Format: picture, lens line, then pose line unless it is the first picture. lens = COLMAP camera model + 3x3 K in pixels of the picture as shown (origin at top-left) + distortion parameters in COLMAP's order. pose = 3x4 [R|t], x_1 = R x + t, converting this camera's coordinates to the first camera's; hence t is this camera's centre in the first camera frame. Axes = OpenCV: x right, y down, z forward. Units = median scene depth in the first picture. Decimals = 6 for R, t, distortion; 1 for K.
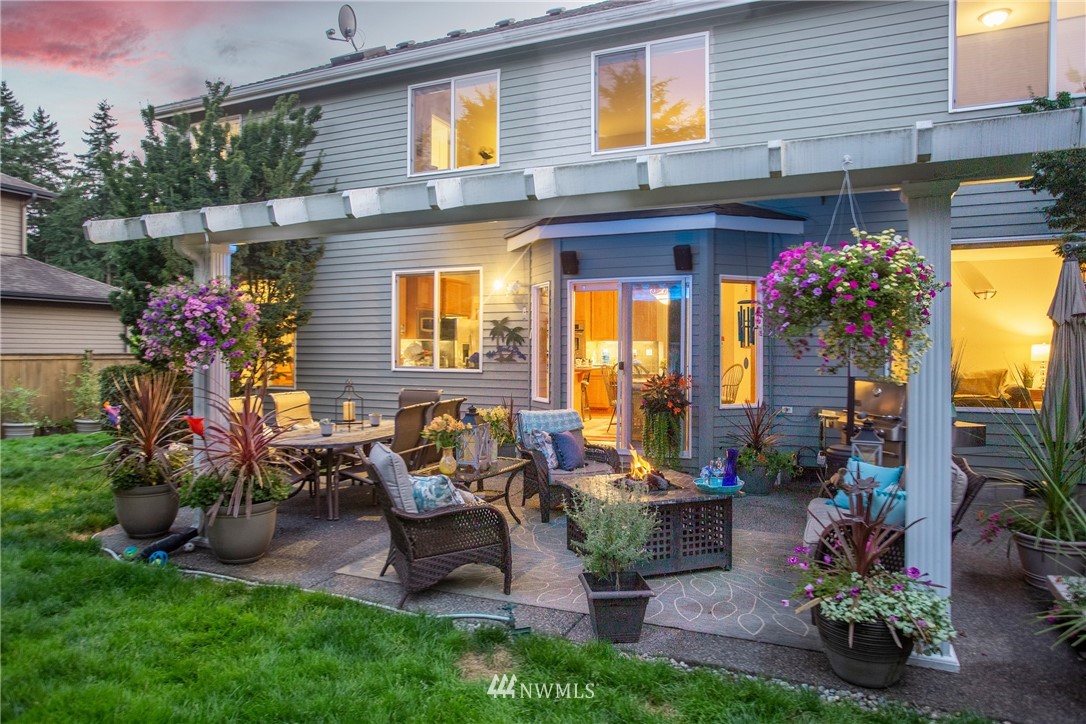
lens RADIAL K [[627.8, 0, 542.9], [0, 627.8, 345.6], [0, 0, 1]] dist [-0.001803, -0.000218]
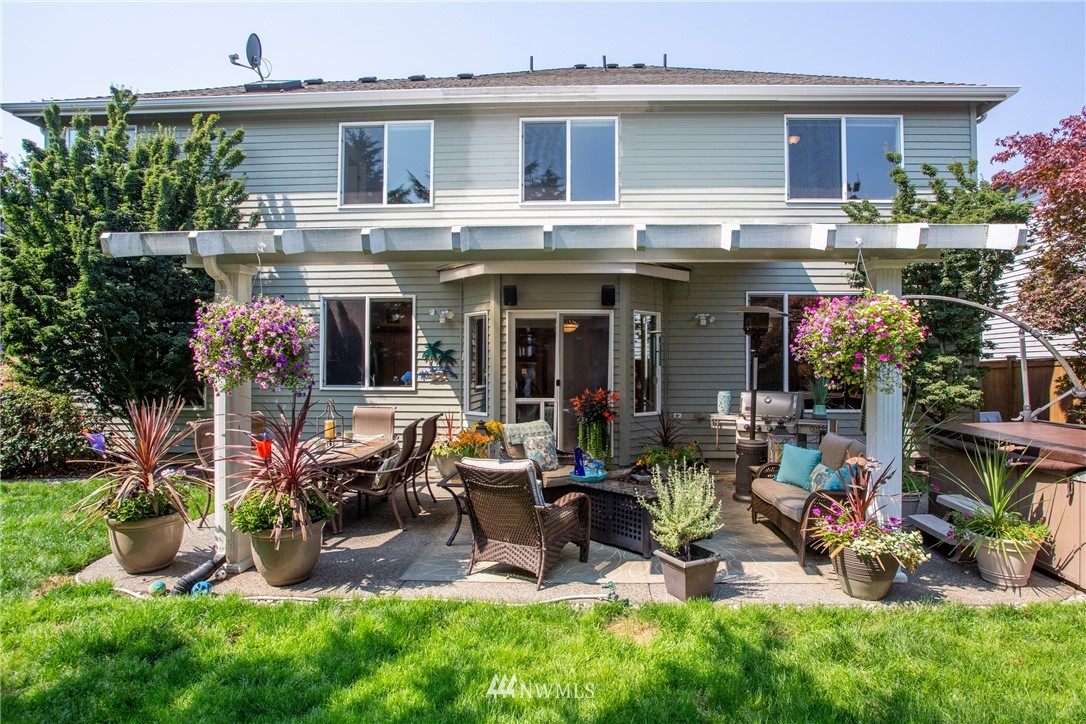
lens RADIAL K [[544.4, 0, 544.1], [0, 544.4, 363.7], [0, 0, 1]] dist [-0.062178, 0.042205]
pose [[0.941385, 0.000559, 0.337334, -0.209102], [-0.000388, 1.000000, -0.000572, -0.003821], [-0.337334, 0.000408, 0.941385, 0.026500]]
